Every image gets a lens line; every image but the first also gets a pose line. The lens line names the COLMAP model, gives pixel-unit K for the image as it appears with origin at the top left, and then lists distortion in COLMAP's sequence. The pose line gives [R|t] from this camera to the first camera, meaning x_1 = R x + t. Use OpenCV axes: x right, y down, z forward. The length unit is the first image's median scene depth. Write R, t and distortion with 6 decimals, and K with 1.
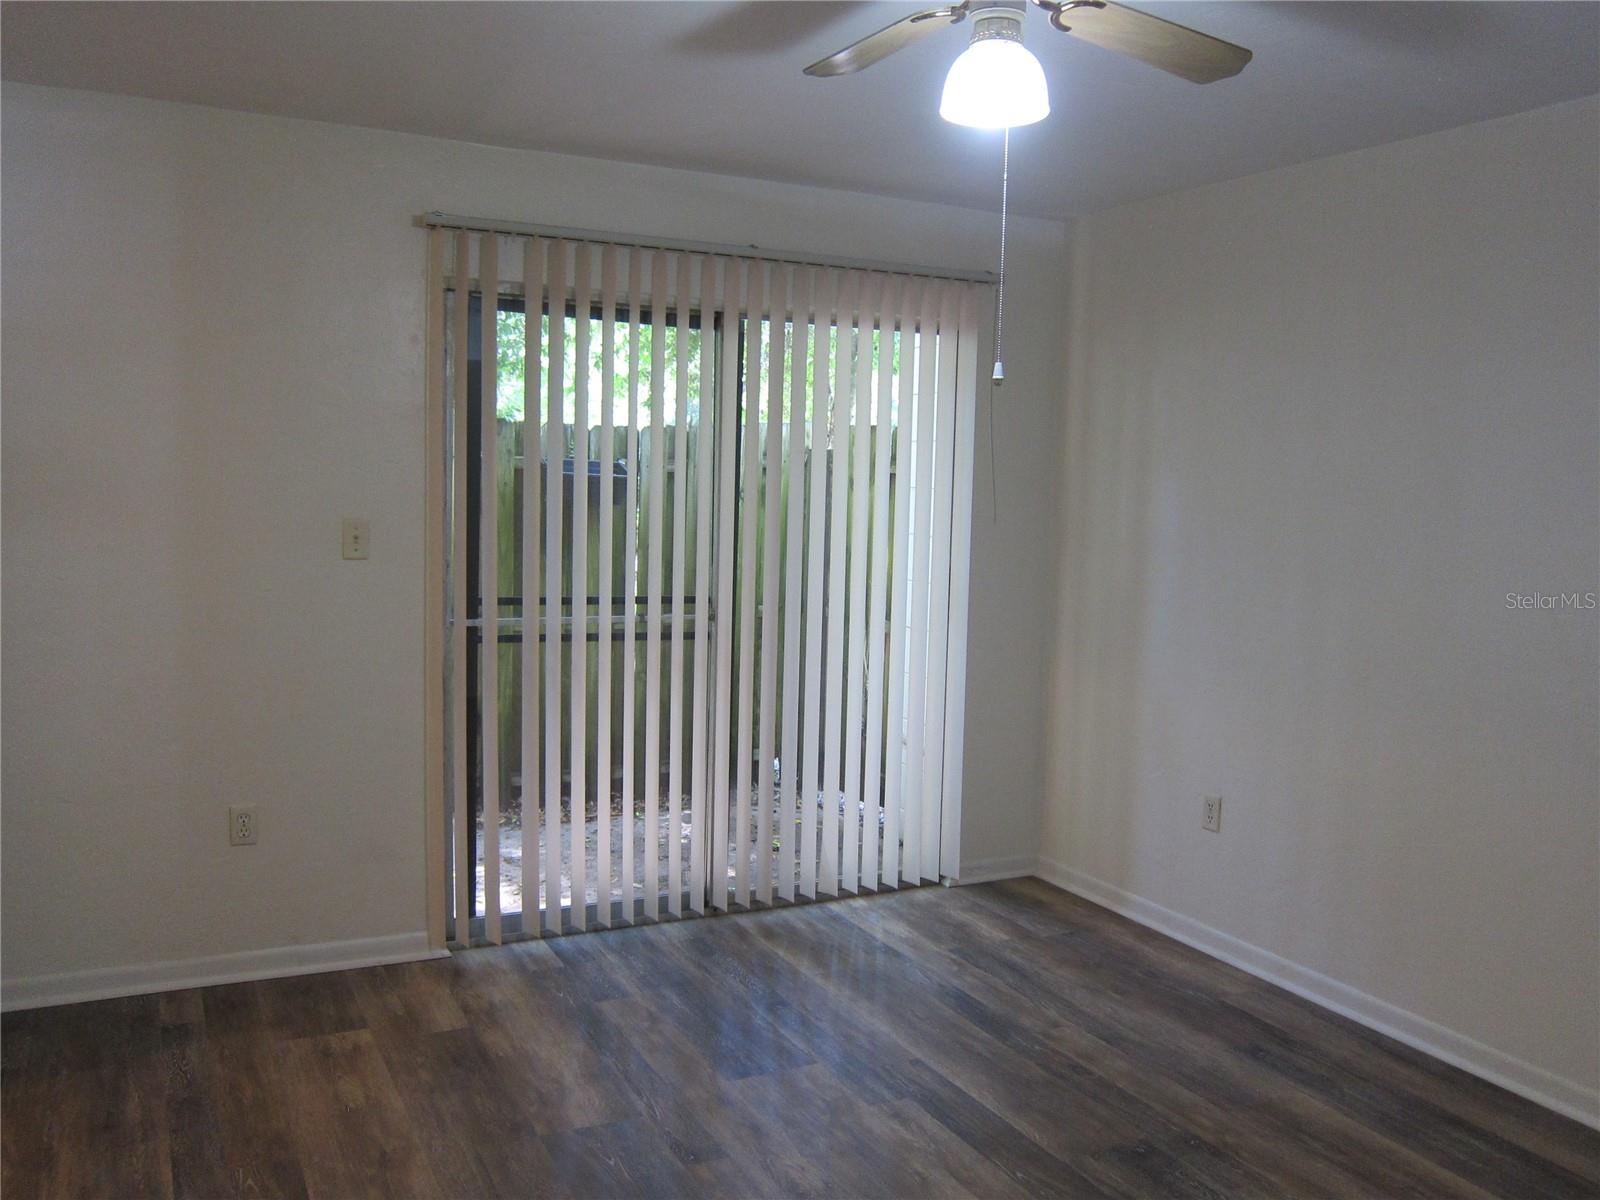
lens RADIAL K [[1336.1, 0, 795.7], [0, 1336.1, 593.4], [0, 0, 1]] dist [-0.057828, 0.014123]
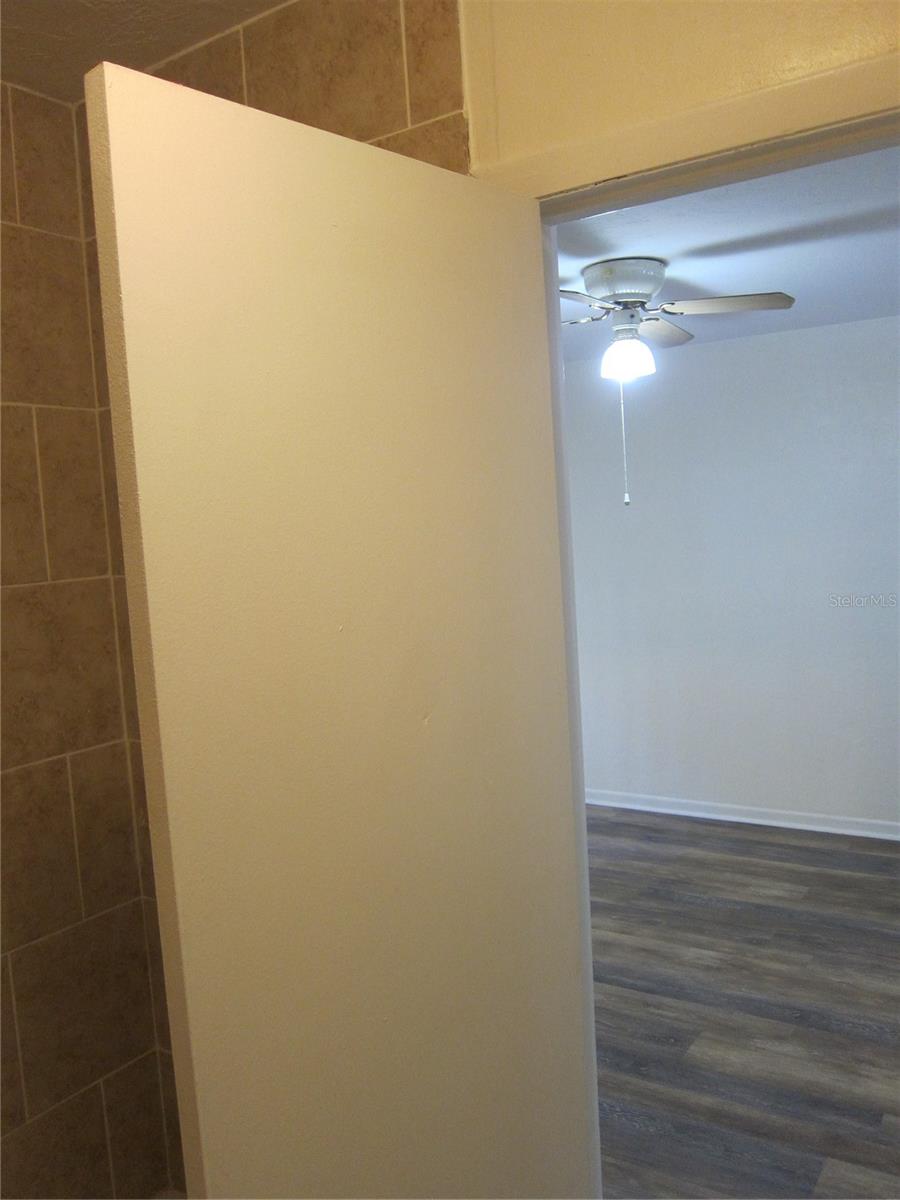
lens RADIAL K [[1002.1, 0, 453.6], [0, 1002.1, 600.0], [0, 0, 1]] dist [-0.057828, 0.014123]
pose [[0.871529, -0.117890, 0.475961, -0.537016], [0.124423, 0.992068, 0.017893, -0.049015], [-0.474295, 0.043626, 0.879284, -0.128039]]
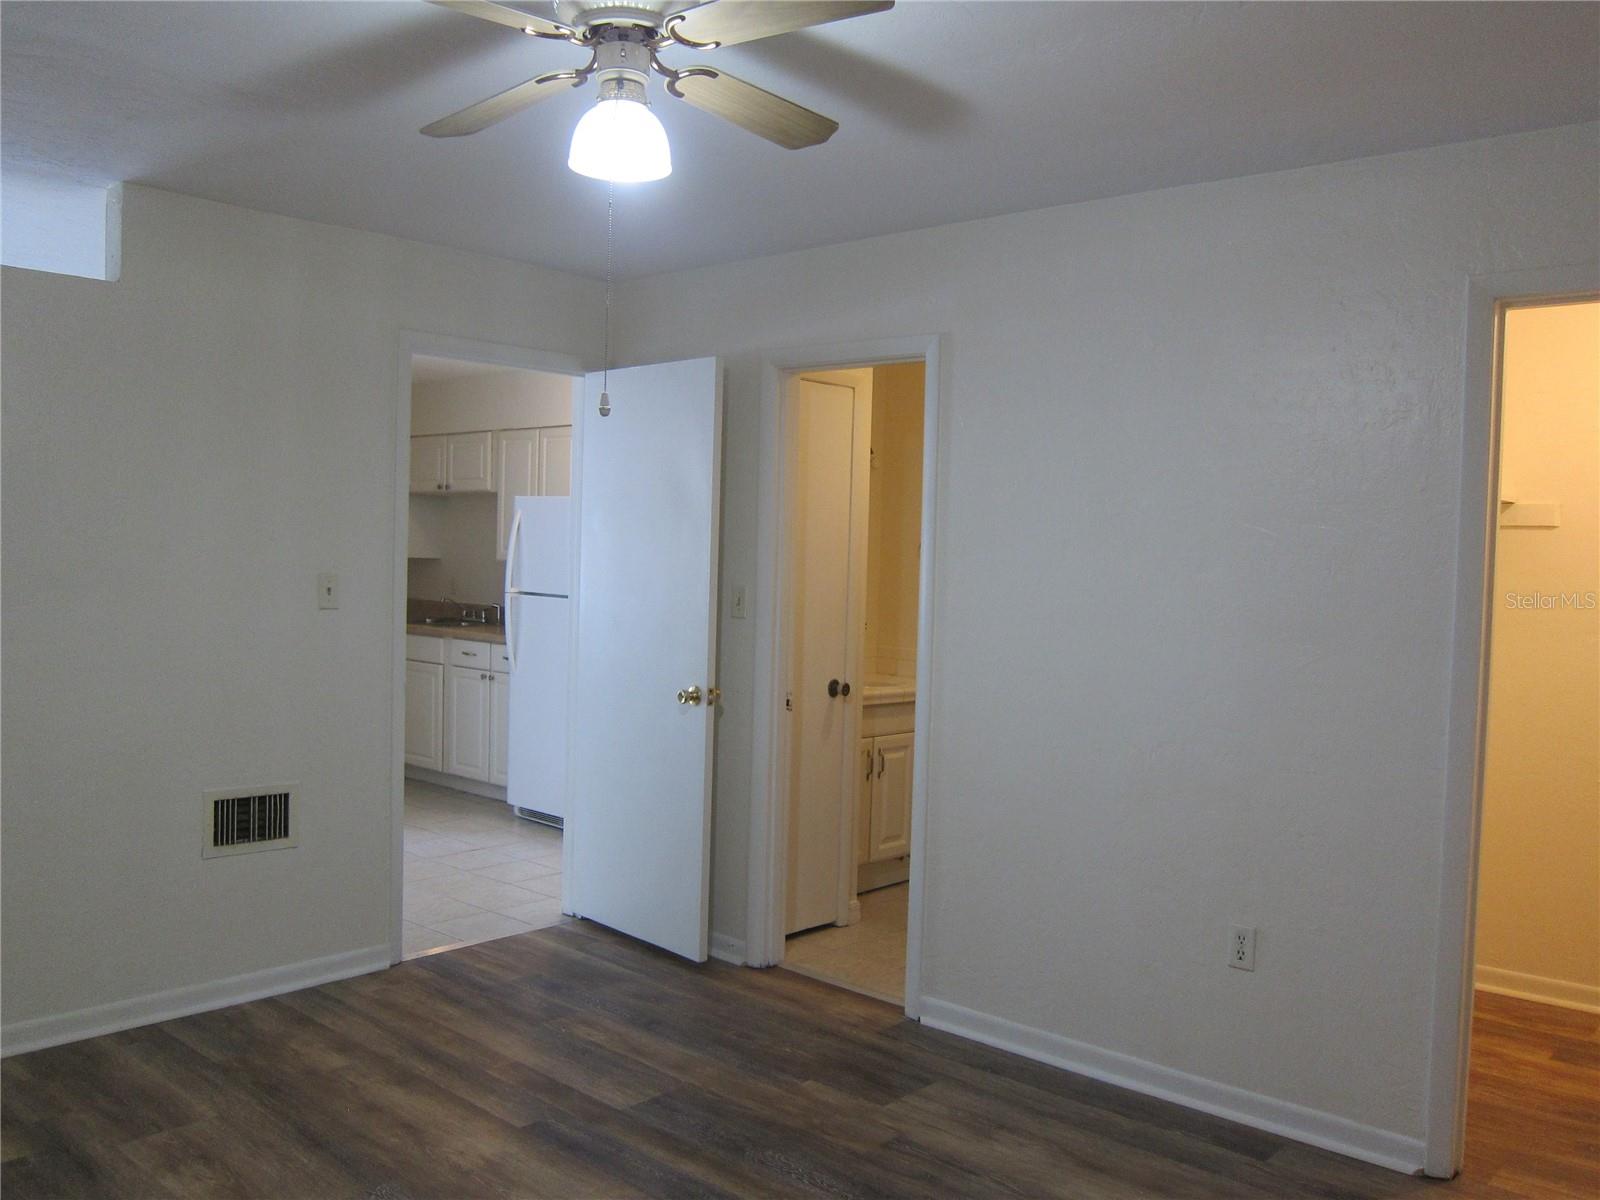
lens RADIAL K [[1336.1, 0, 799.3], [0, 1336.1, 599.1], [0, 0, 1]] dist [-0.057828, 0.014123]
pose [[-0.932115, -0.041087, -0.359823, 0.241962], [-0.086084, 0.990204, 0.109931, -0.095609], [0.351782, 0.133444, -0.926522, 1.302273]]
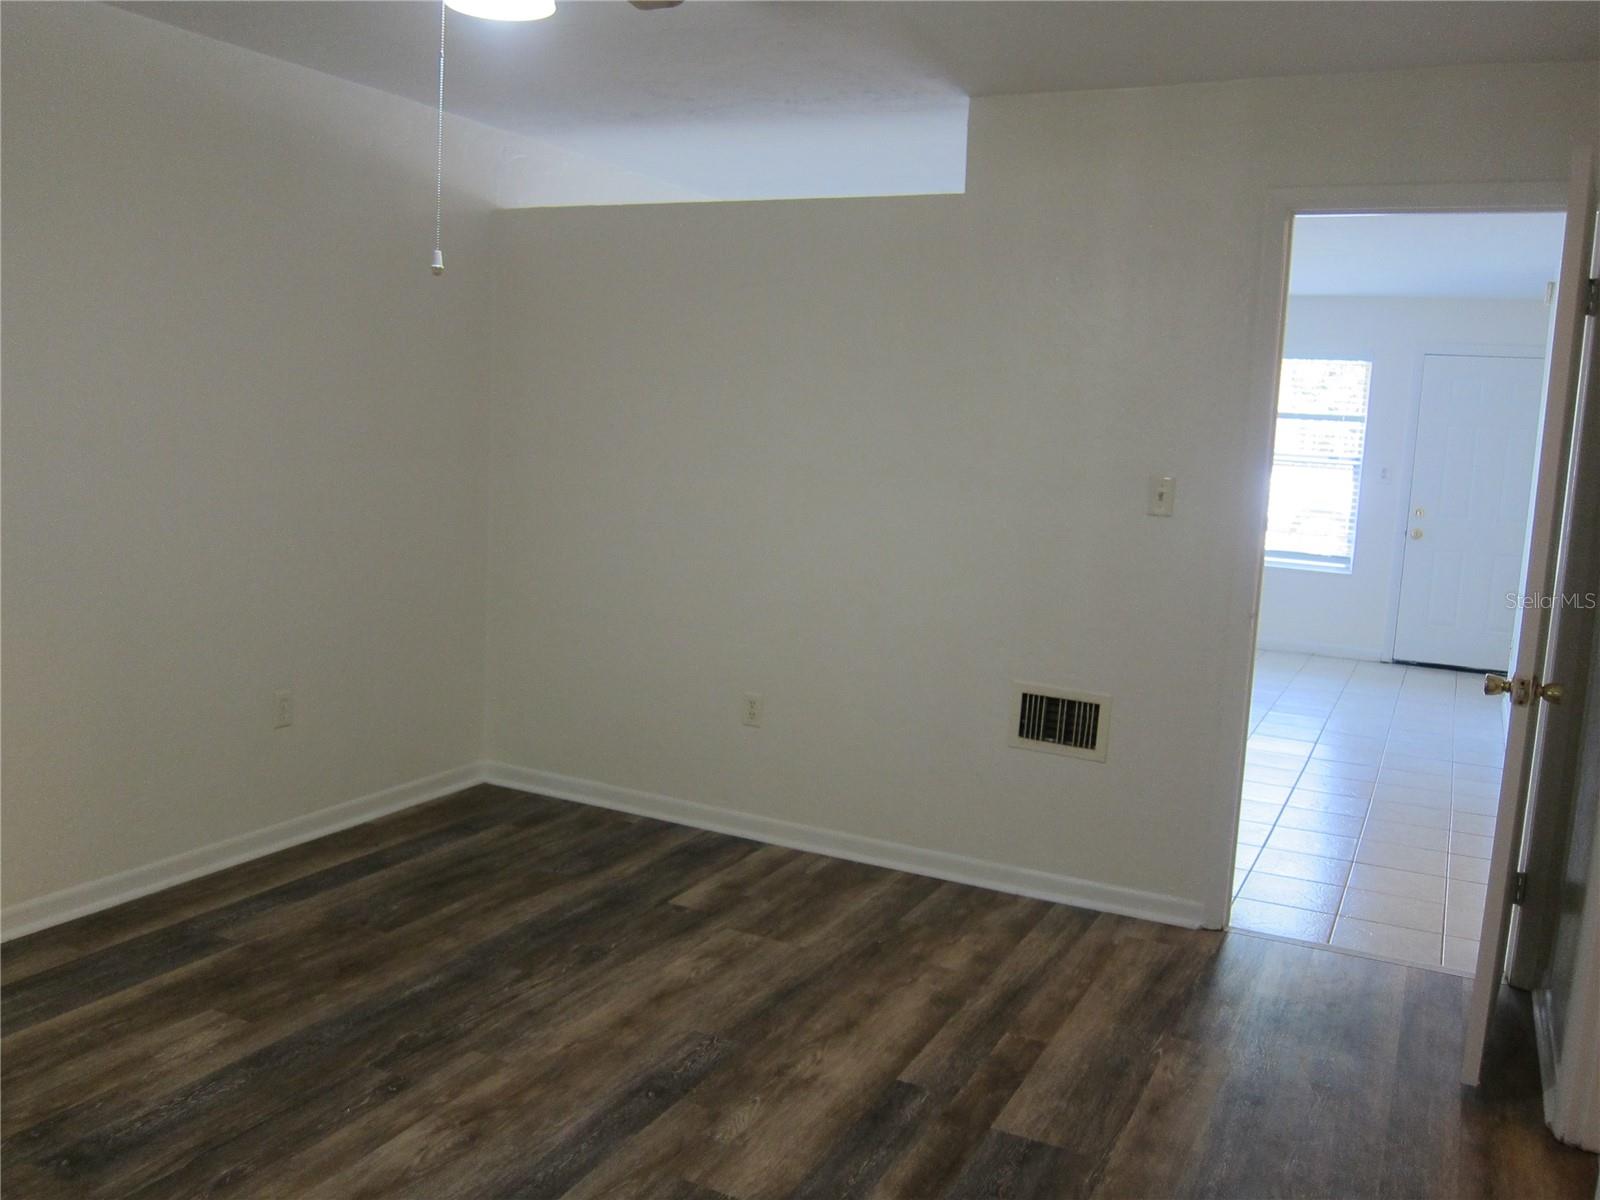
lens RADIAL K [[1336.1, 0, 799.5], [0, 1336.1, 586.3], [0, 0, 1]] dist [-0.057828, 0.014123]
pose [[-0.586710, -0.156869, 0.794458, -0.525595], [0.008651, 0.979788, 0.199851, -0.082857], [-0.809751, 0.124127, -0.573494, 0.905060]]
